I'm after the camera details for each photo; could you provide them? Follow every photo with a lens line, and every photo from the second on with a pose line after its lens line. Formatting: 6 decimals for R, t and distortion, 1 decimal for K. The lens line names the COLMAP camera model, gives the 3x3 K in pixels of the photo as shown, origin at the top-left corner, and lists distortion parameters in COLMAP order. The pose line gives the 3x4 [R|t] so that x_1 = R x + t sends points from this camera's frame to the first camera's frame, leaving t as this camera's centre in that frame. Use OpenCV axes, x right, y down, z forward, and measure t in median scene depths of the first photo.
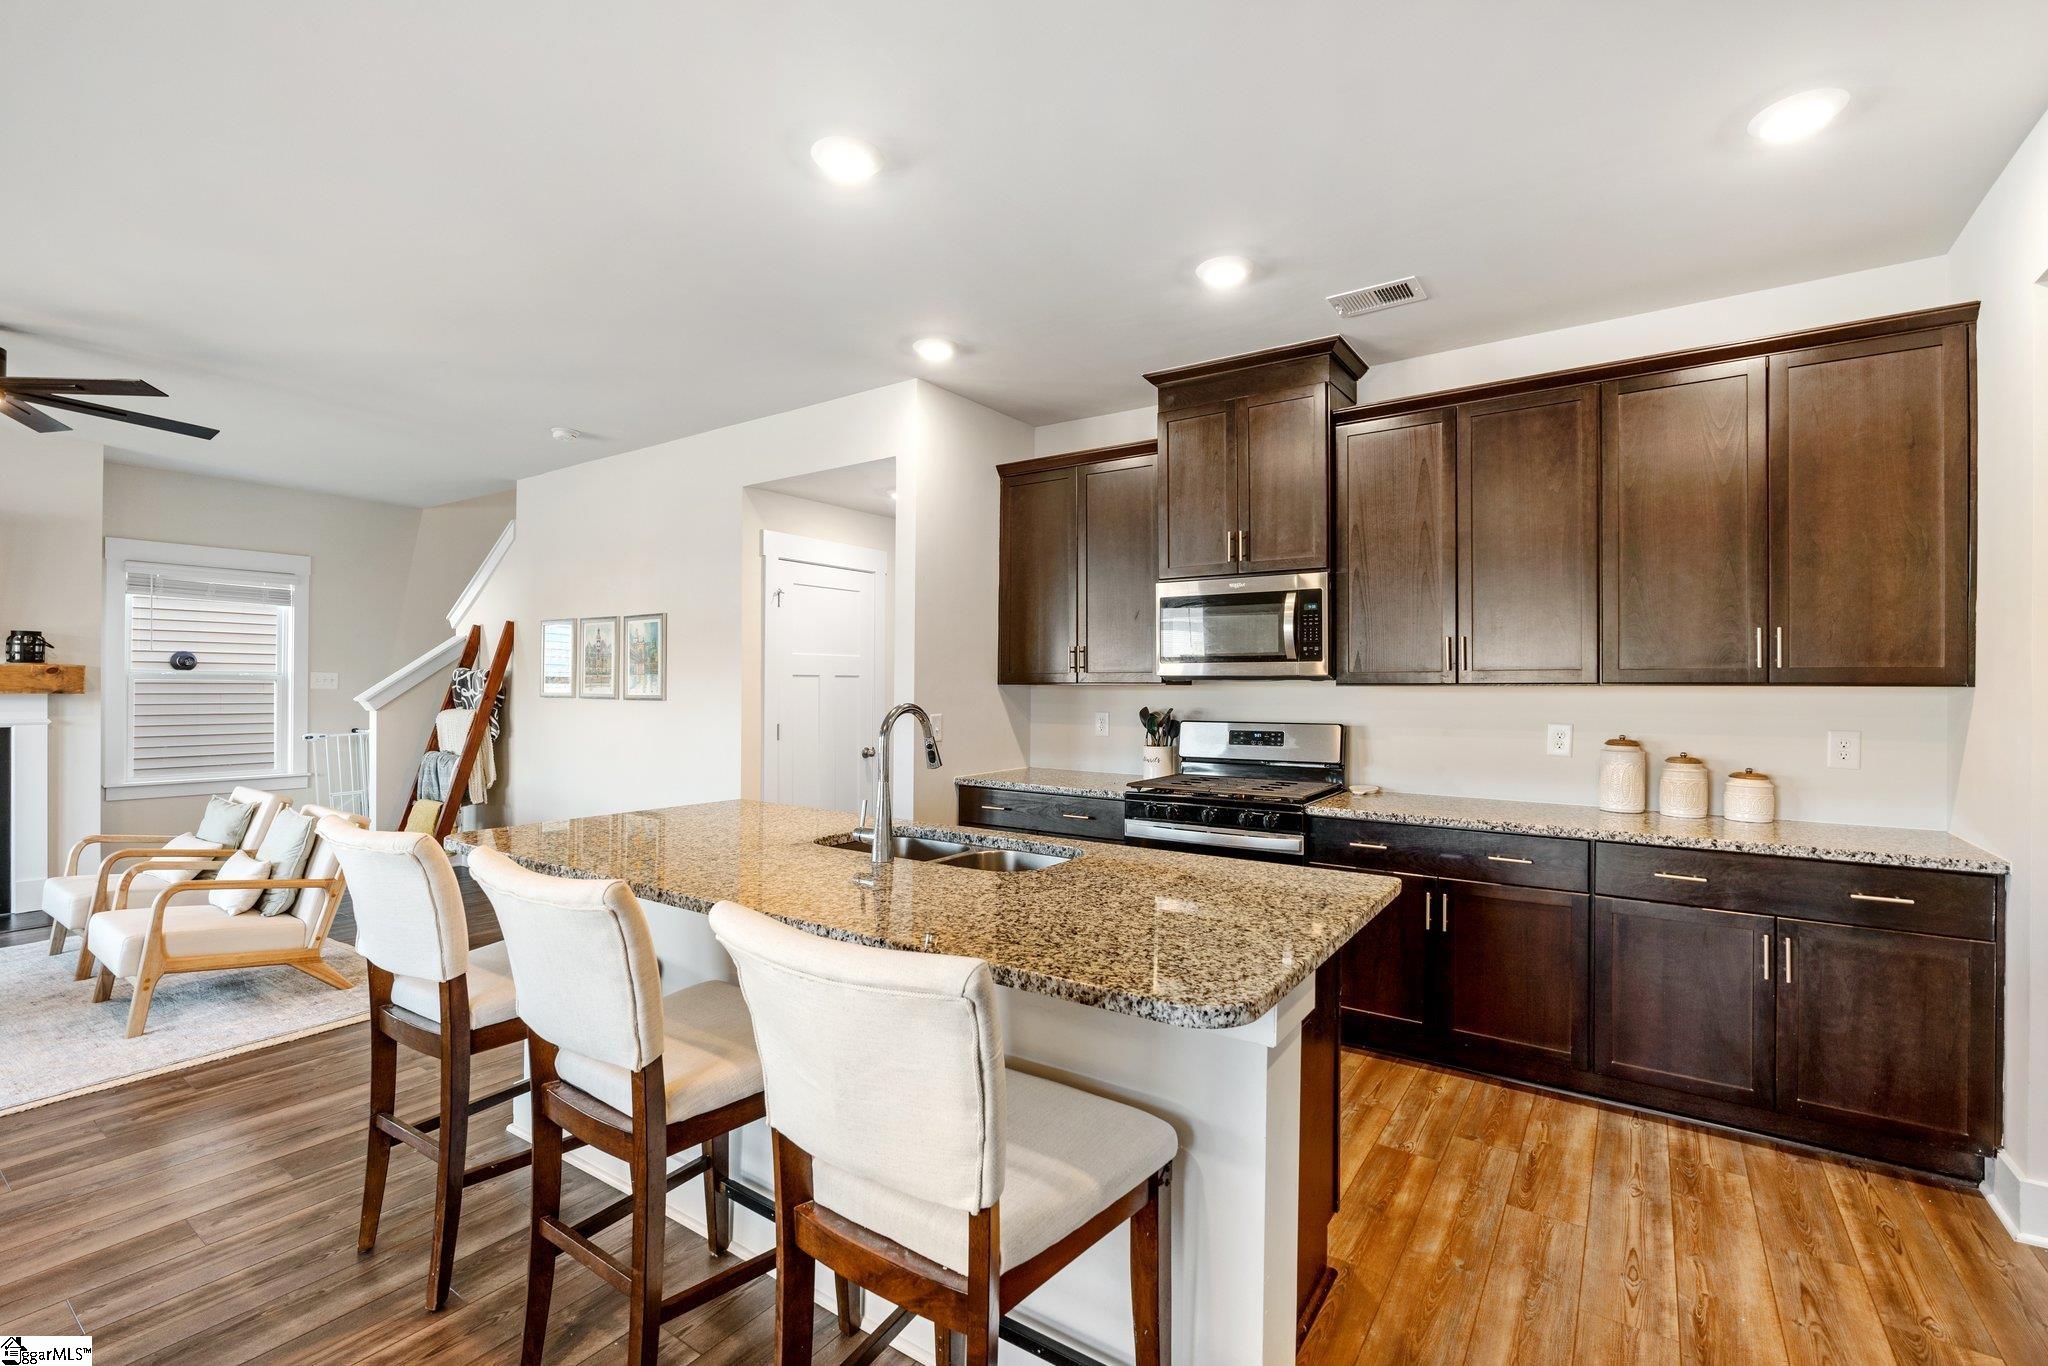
lens RADIAL K [[893.9, 0, 1017.6], [0, 893.9, 679.6], [0, 0, 1]] dist [-0.005620, -0.000163]
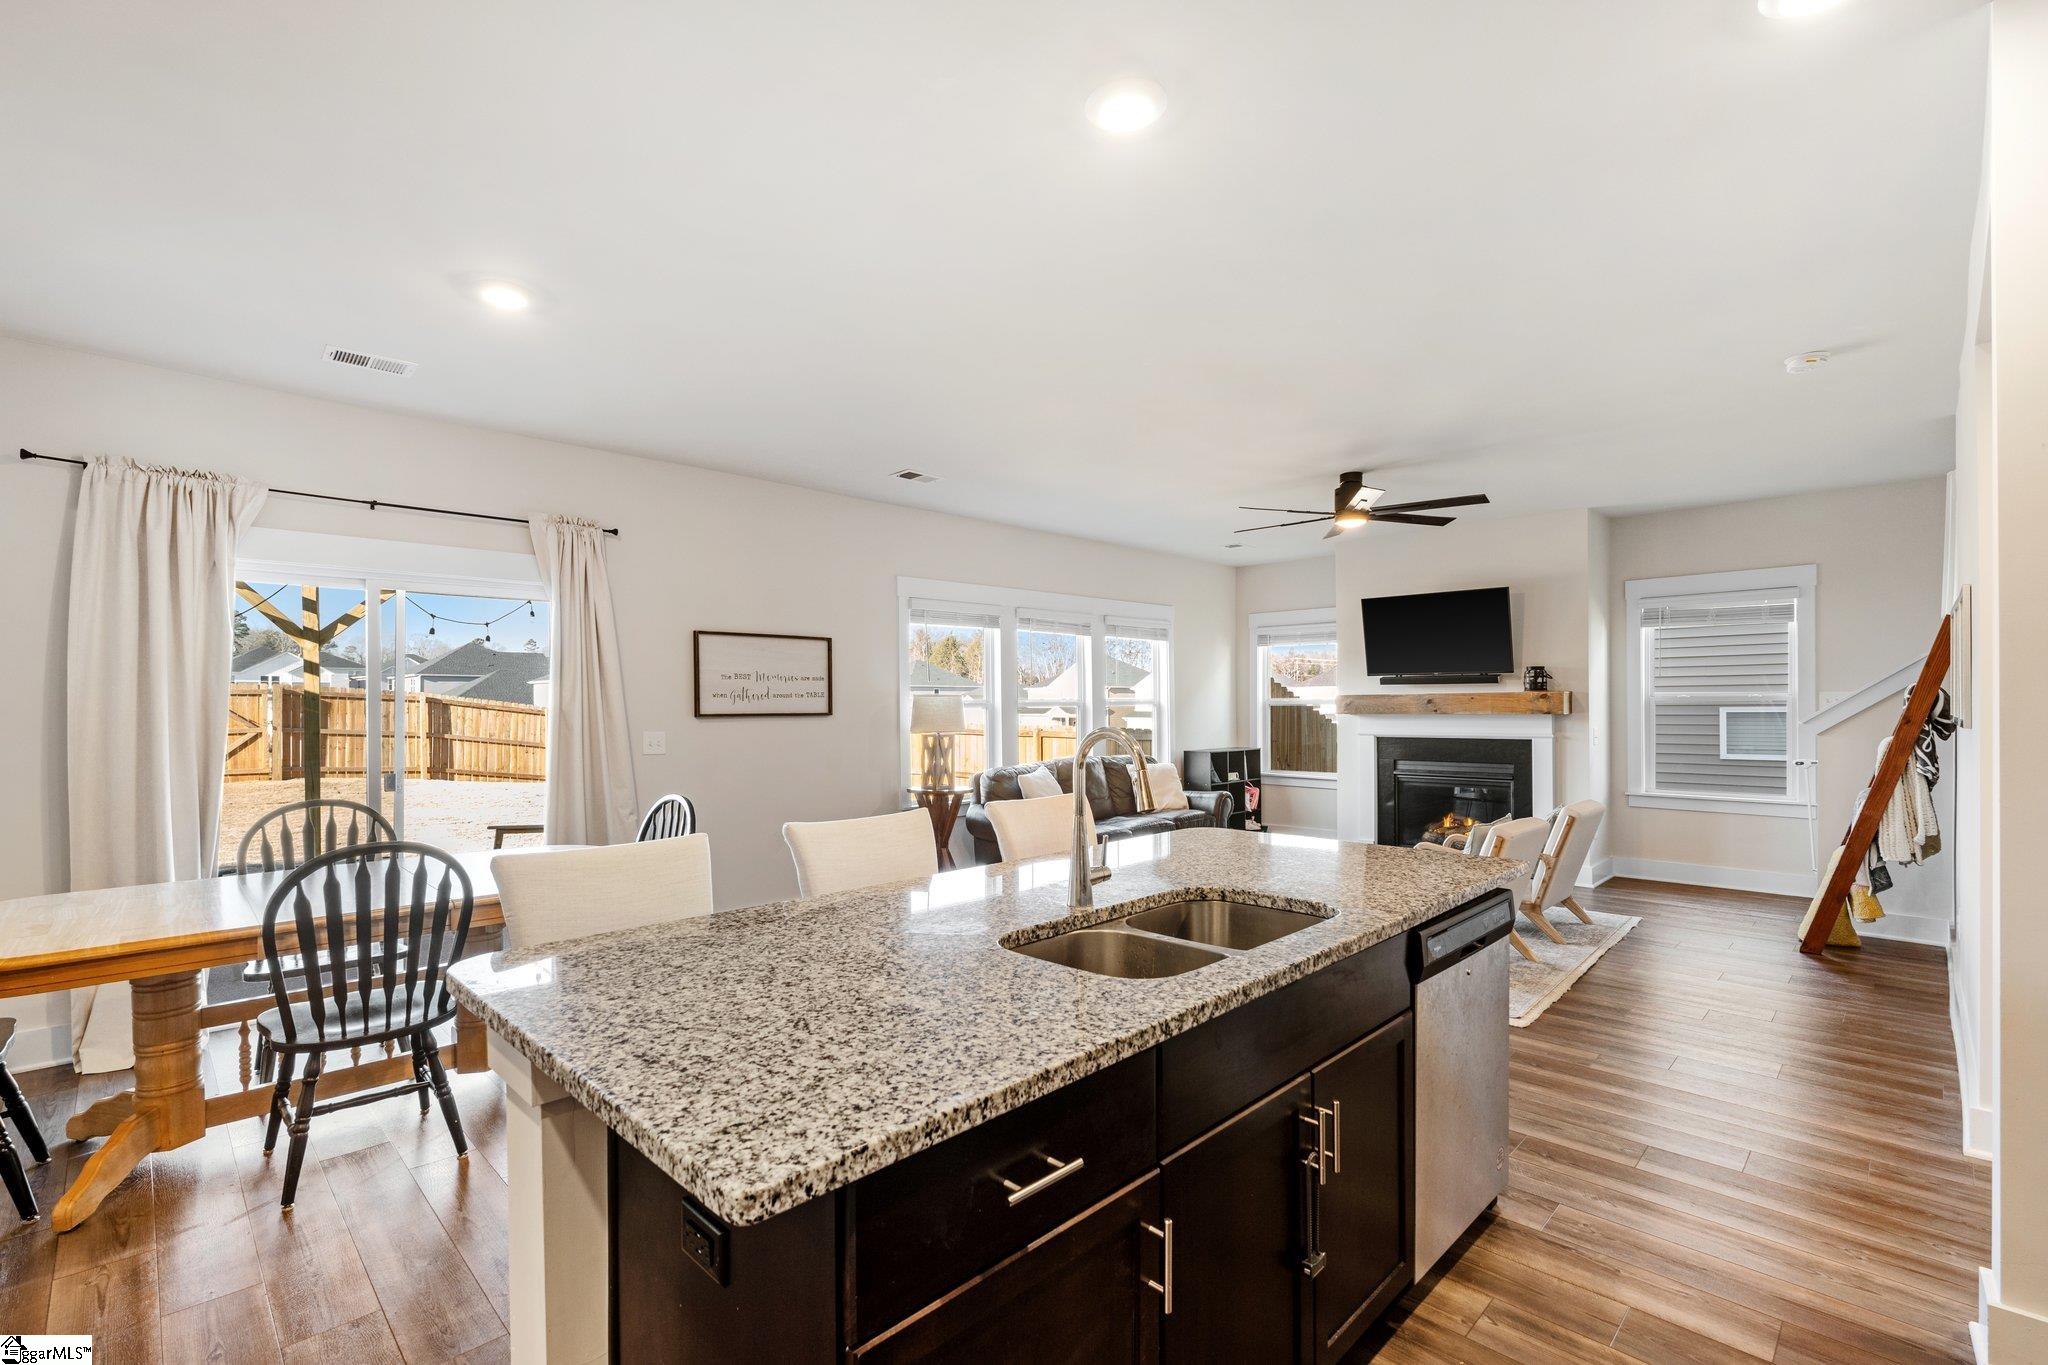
lens RADIAL K [[903.5, 0, 1029.2], [0, 903.5, 713.5], [0, 0, 1]] dist [-0.001815, 0.000033]
pose [[-0.171381, 0.002675, -0.985201, 0.380229], [0.011158, 0.999937, 0.000774, 0.006124], [0.985142, -0.010860, -0.171400, 0.569865]]
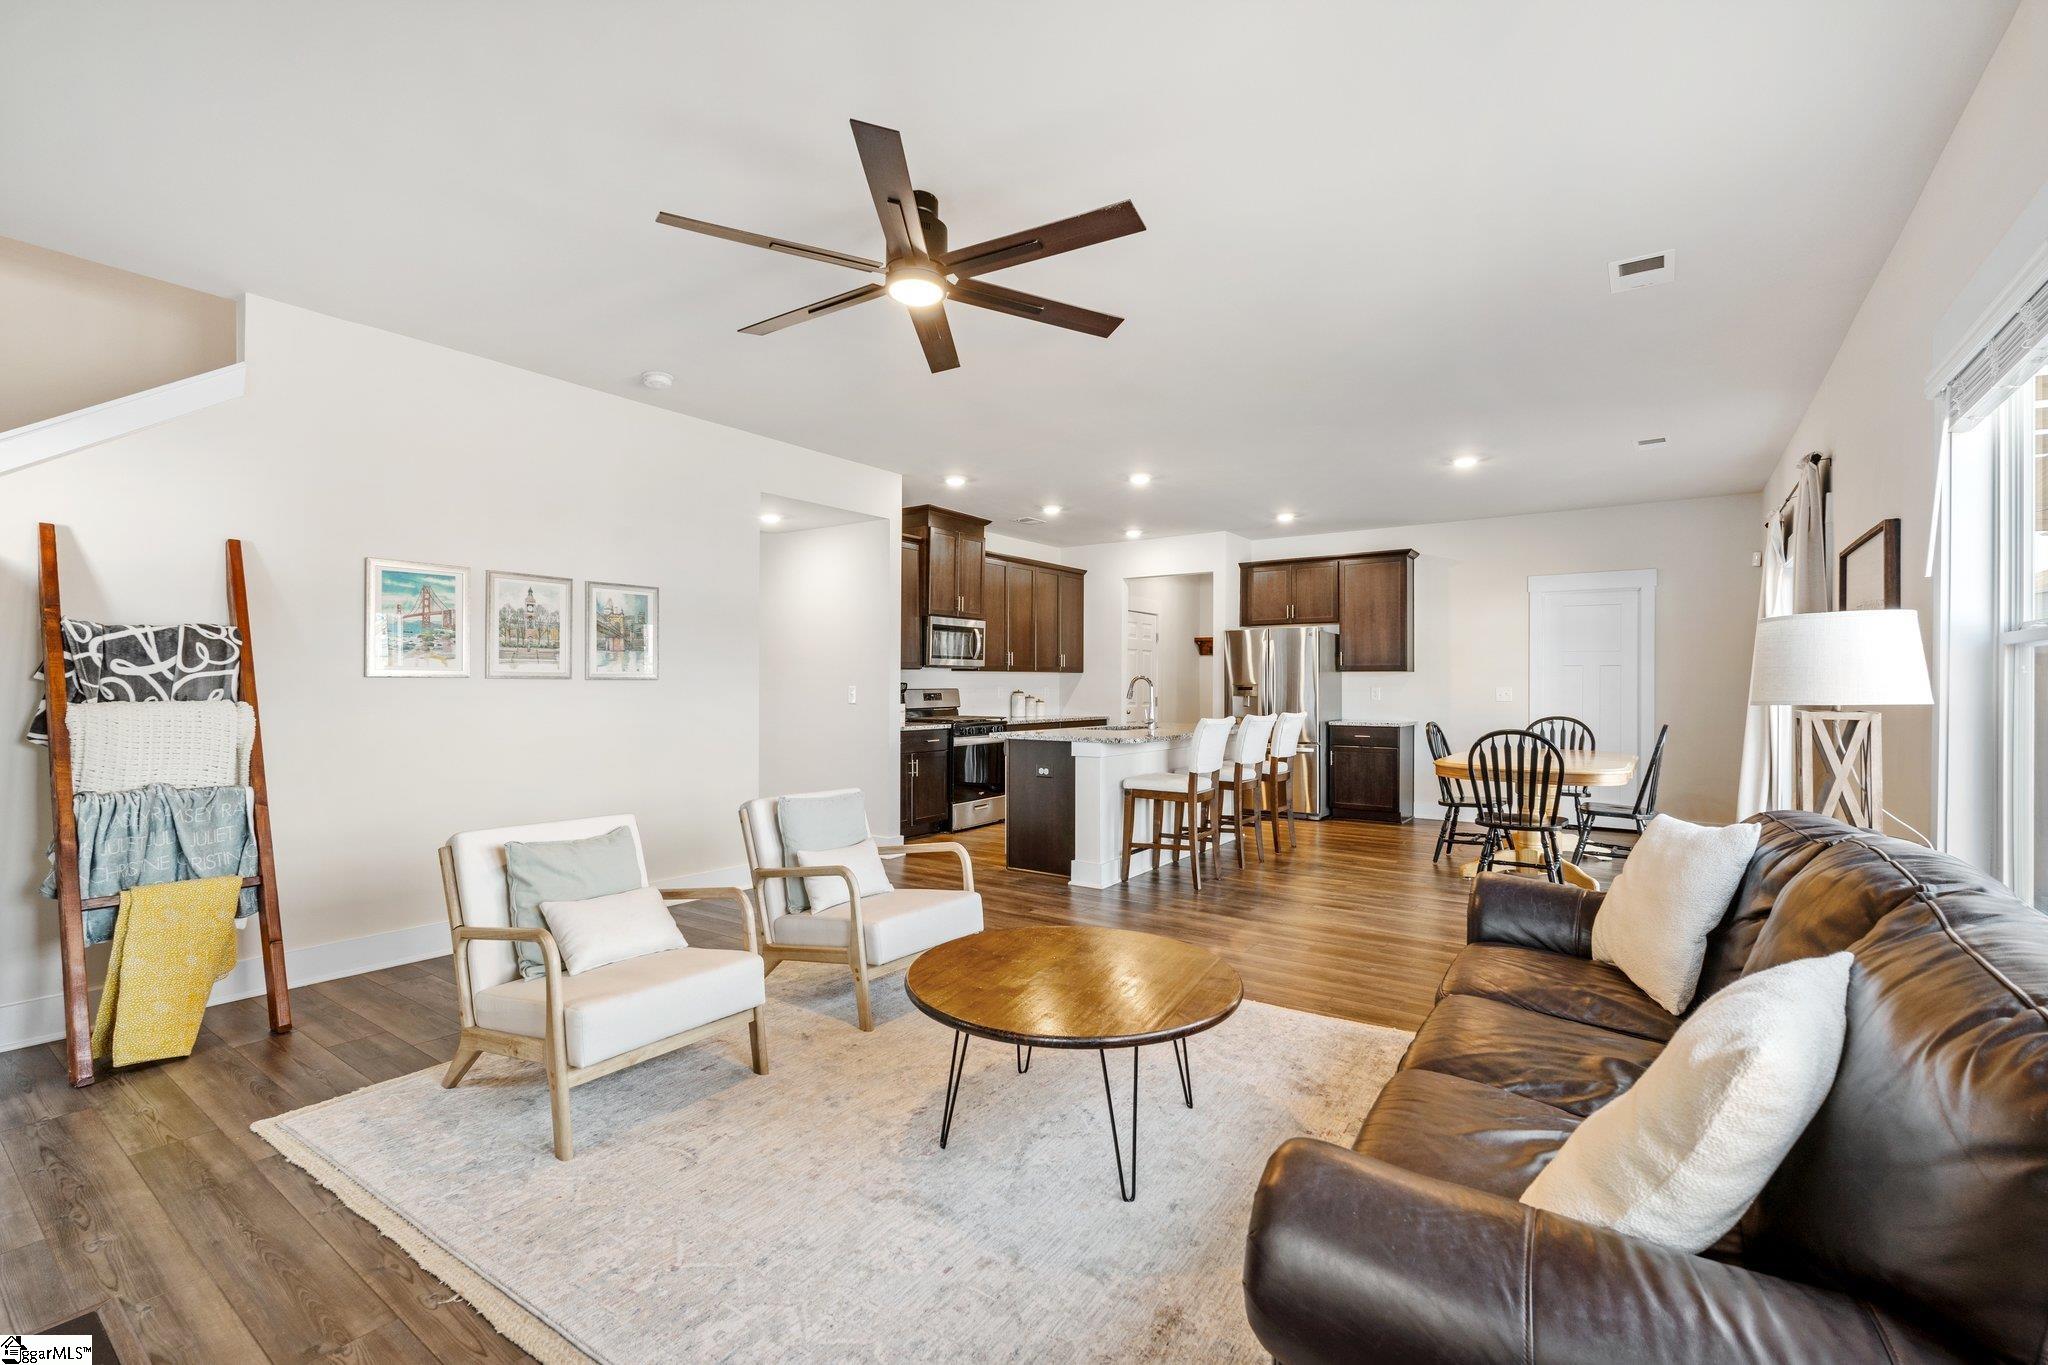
lens RADIAL K [[893.9, 0, 1017.6], [0, 893.9, 679.1], [0, 0, 1]] dist [-0.005620, -0.000163]
pose [[0.014630, 0.000023, 0.999893, -1.601666], [-0.011187, 0.999937, 0.000141, 0.021873], [-0.999830, -0.011188, 0.014629, 0.720872]]
